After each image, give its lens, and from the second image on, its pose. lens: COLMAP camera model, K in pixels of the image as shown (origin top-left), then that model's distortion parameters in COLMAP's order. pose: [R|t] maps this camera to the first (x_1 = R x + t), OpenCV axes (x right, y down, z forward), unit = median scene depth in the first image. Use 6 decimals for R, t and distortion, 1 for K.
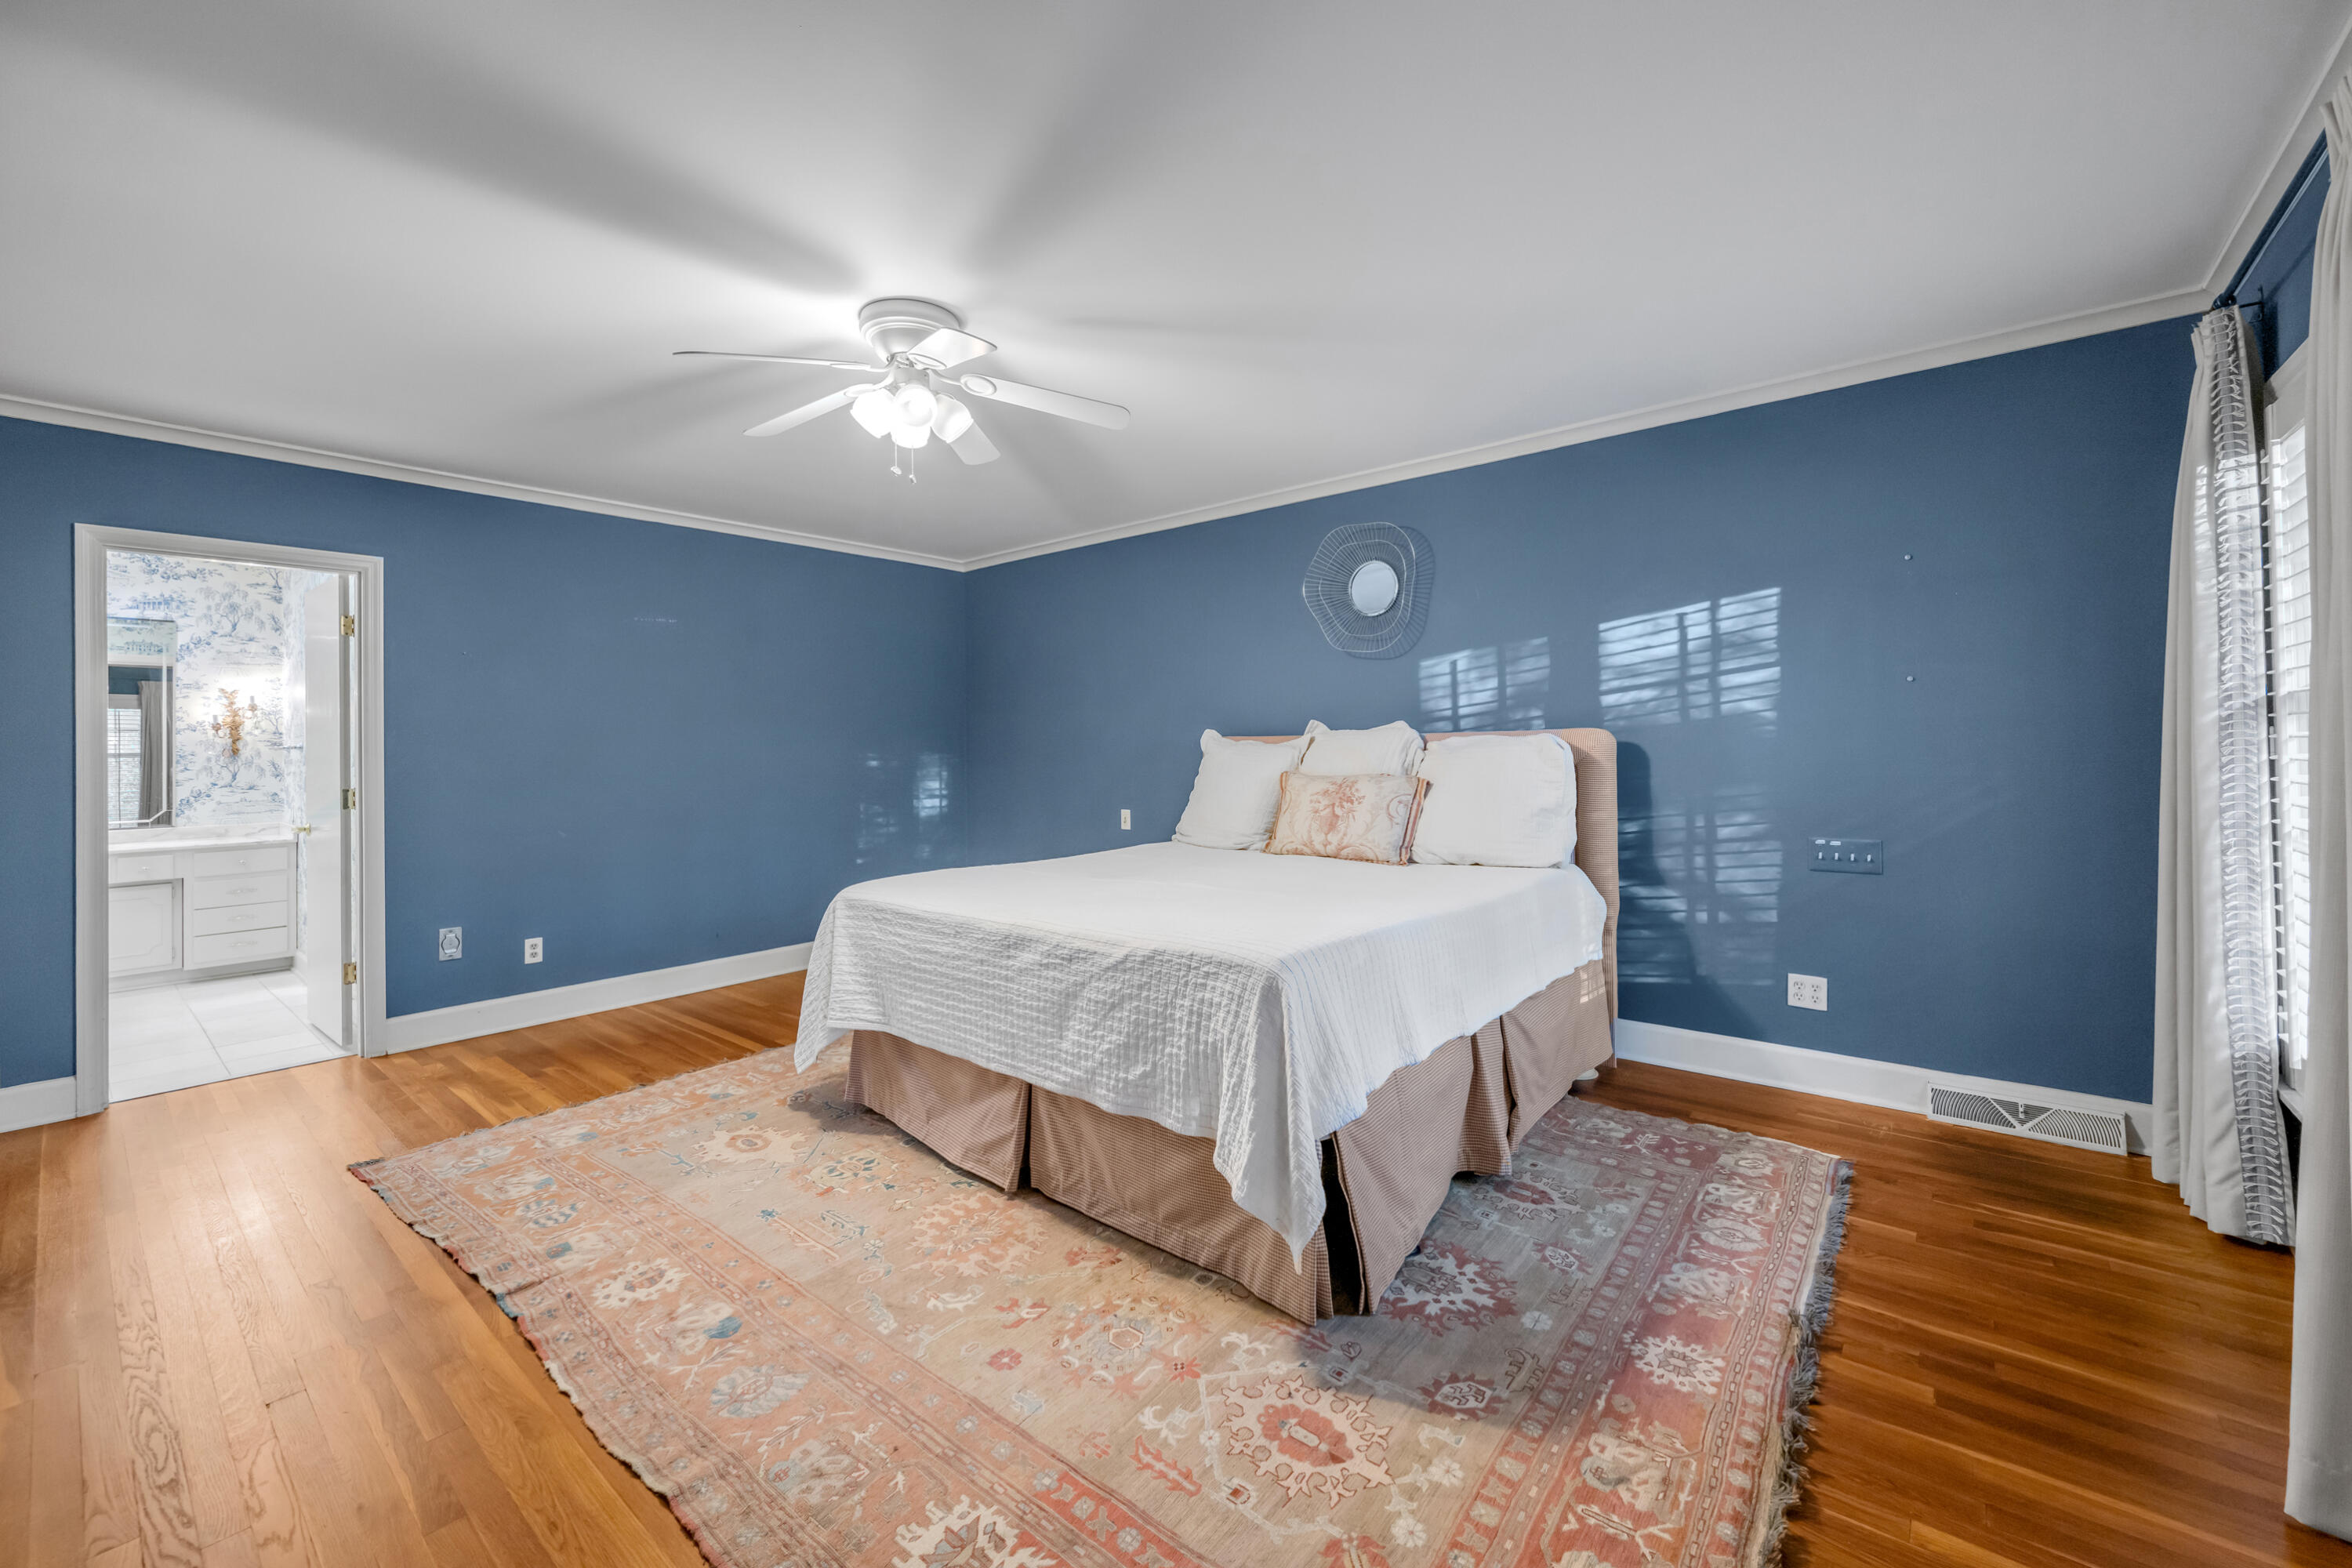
lens RADIAL K [[941.5, 0, 1173.6], [0, 941.5, 767.1], [0, 0, 1]] dist [-0.000276, -0.000430]
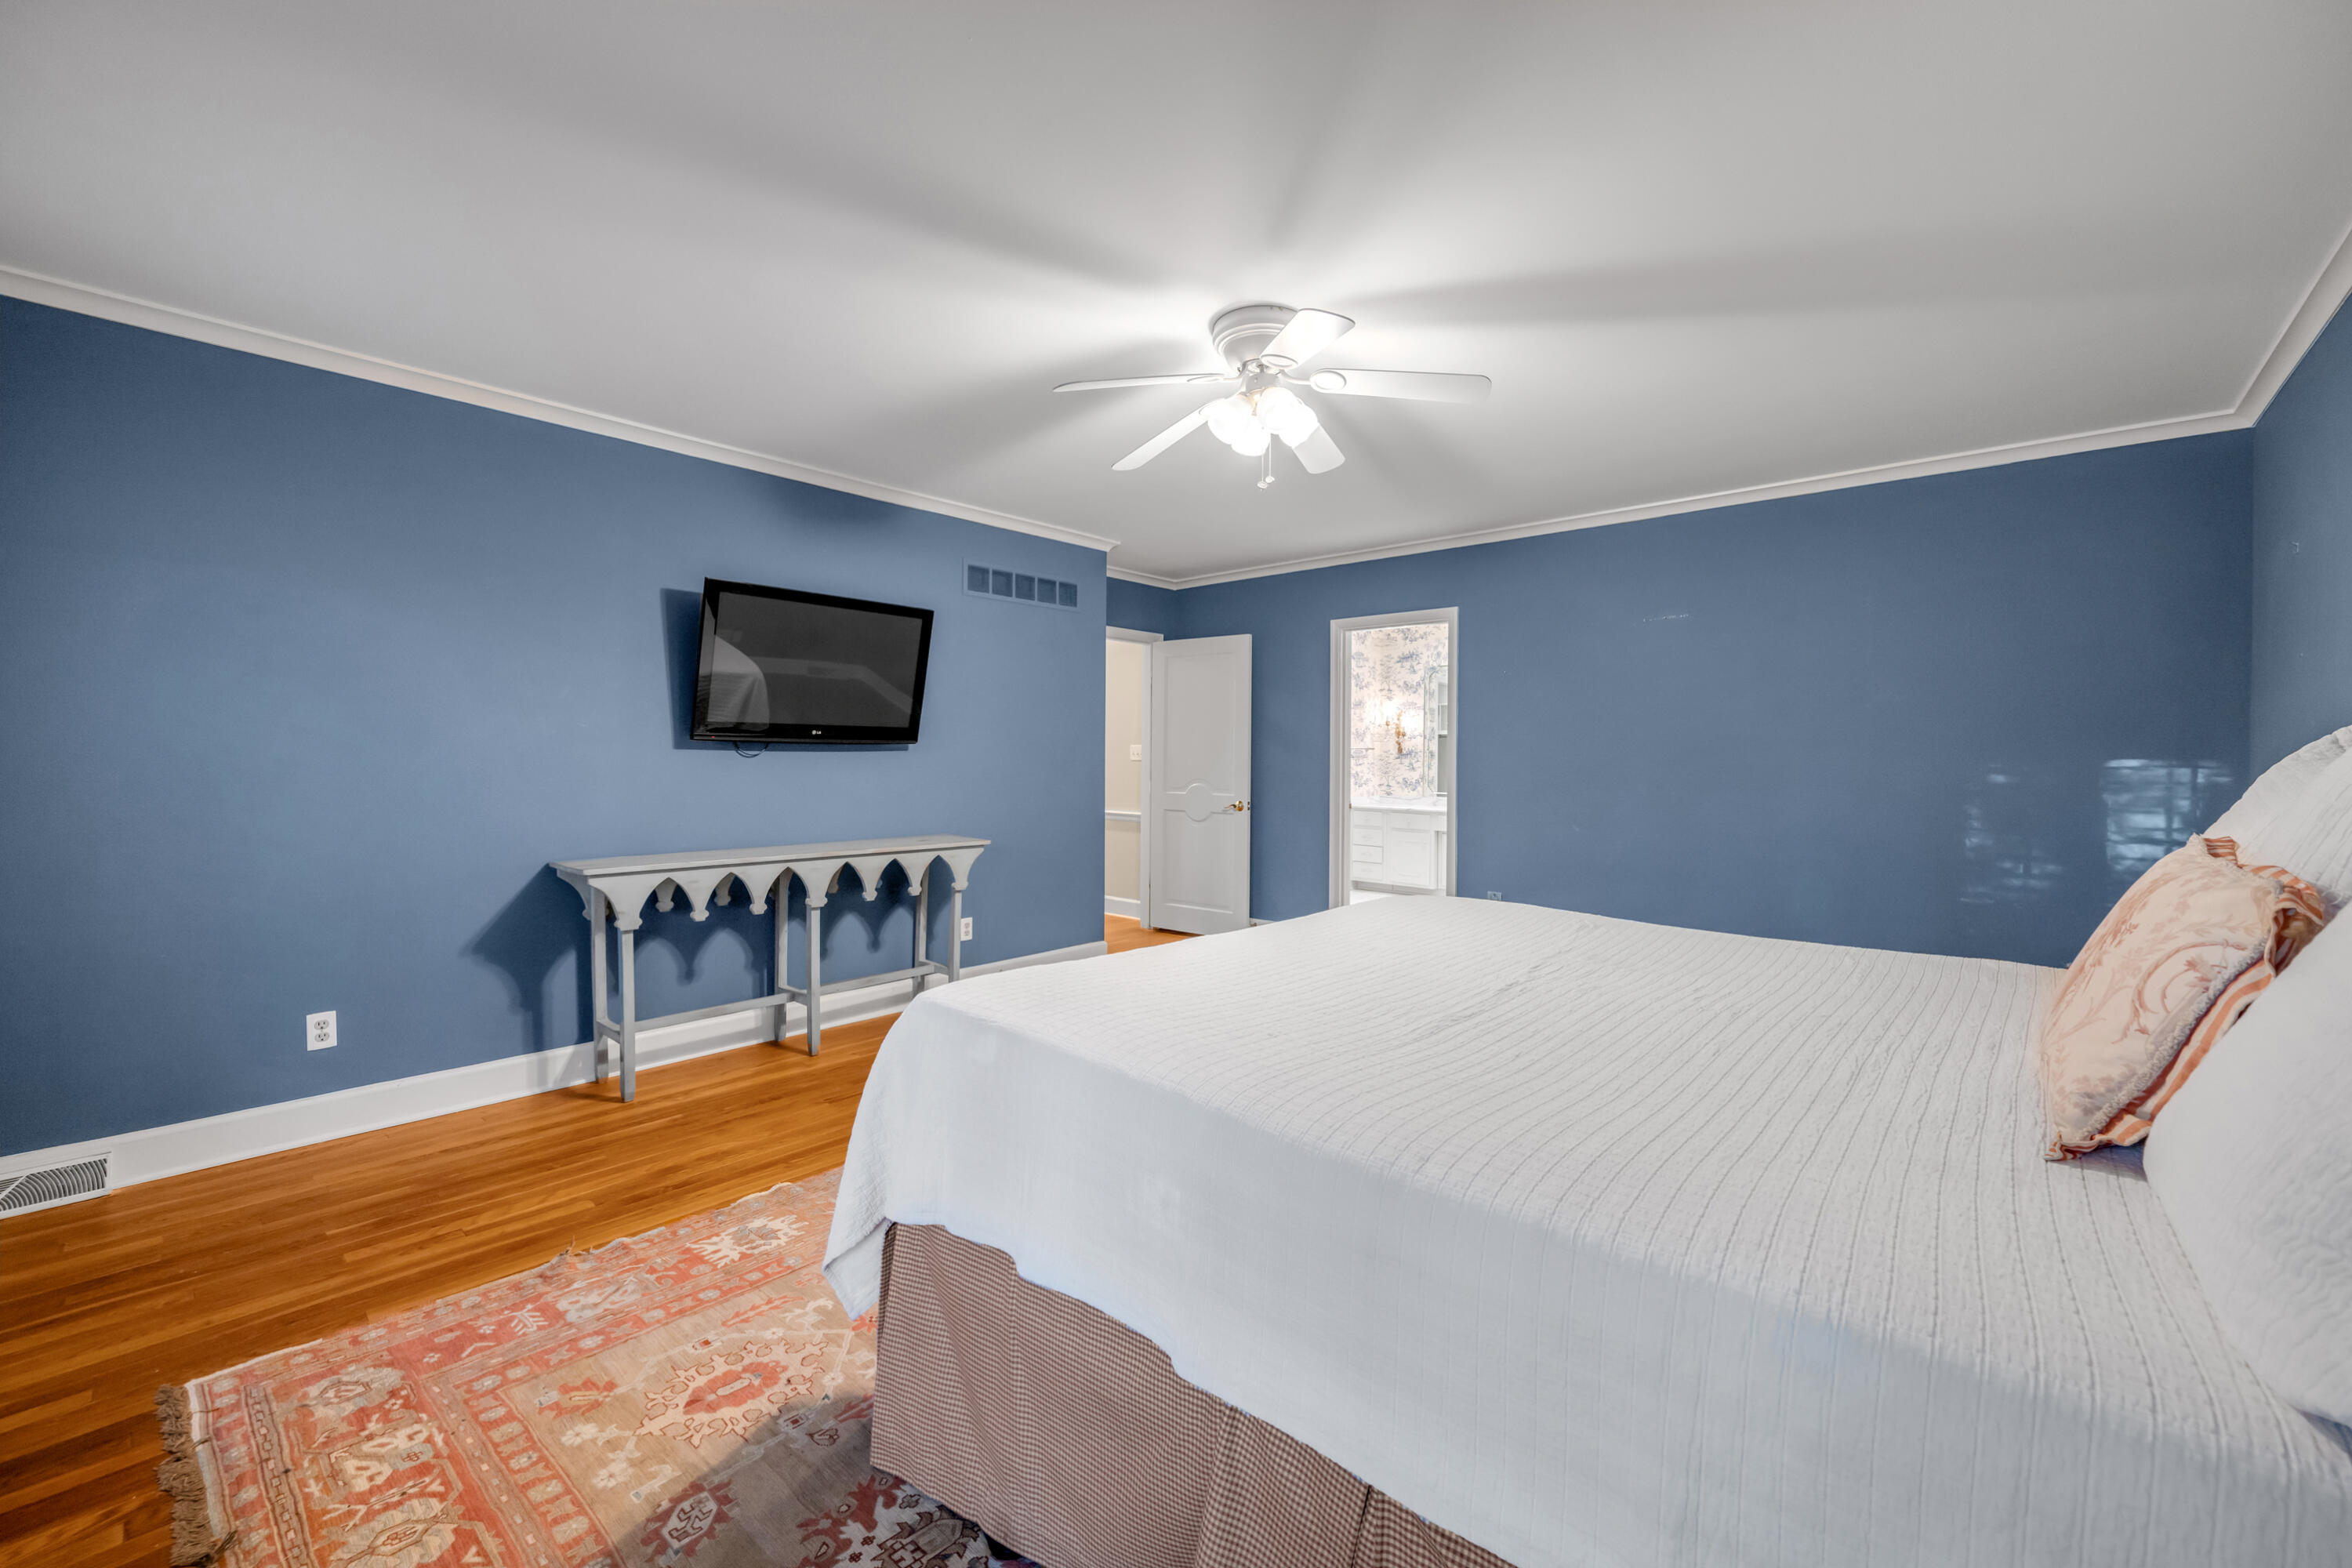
lens RADIAL K [[941.5, 0, 1172.3], [0, 941.5, 744.4], [0, 0, 1]] dist [-0.000276, -0.000430]
pose [[-0.038304, -0.001448, -0.999265, 1.170446], [-0.032000, 0.999488, -0.000221, -0.031487], [0.998754, 0.031968, -0.038330, 1.494465]]
